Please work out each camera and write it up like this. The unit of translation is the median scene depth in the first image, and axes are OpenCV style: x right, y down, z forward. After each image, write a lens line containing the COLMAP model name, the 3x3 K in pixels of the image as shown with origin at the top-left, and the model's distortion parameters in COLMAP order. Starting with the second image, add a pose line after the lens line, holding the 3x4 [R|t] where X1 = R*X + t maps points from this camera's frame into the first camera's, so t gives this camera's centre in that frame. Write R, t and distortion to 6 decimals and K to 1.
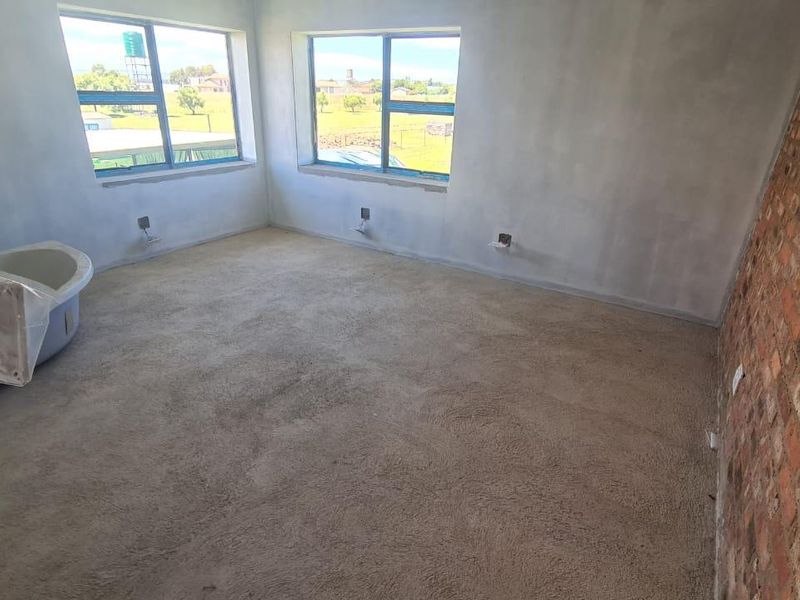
lens RADIAL K [[477.1, 0, 401.5], [0, 477.1, 301.1], [0, 0, 1]] dist [0.004743, -0.001103]
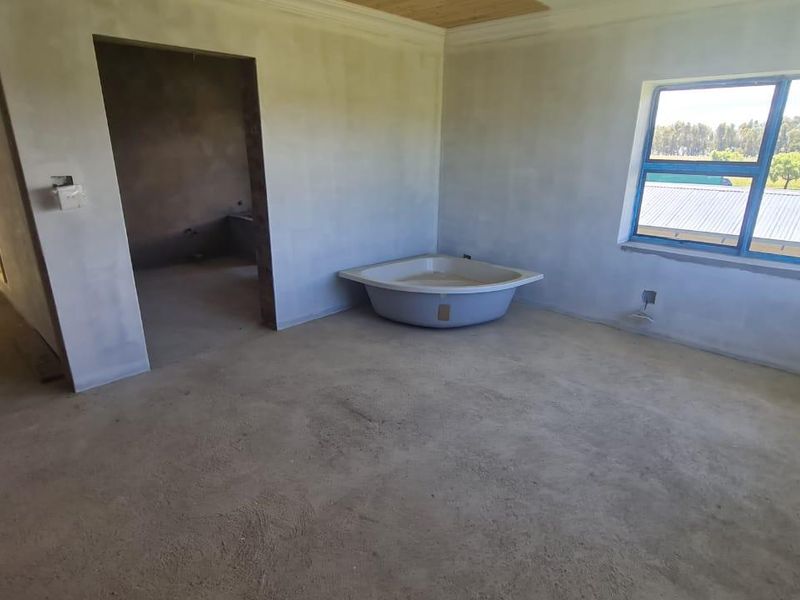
lens RADIAL K [[477.1, 0, 399.9], [0, 477.1, 302.9], [0, 0, 1]] dist [0.004743, -0.001103]
pose [[-0.204468, 0.284070, -0.936748, 0.468733], [-0.410923, 0.843652, 0.345532, -0.304872], [0.888445, 0.455582, -0.055769, 0.699147]]
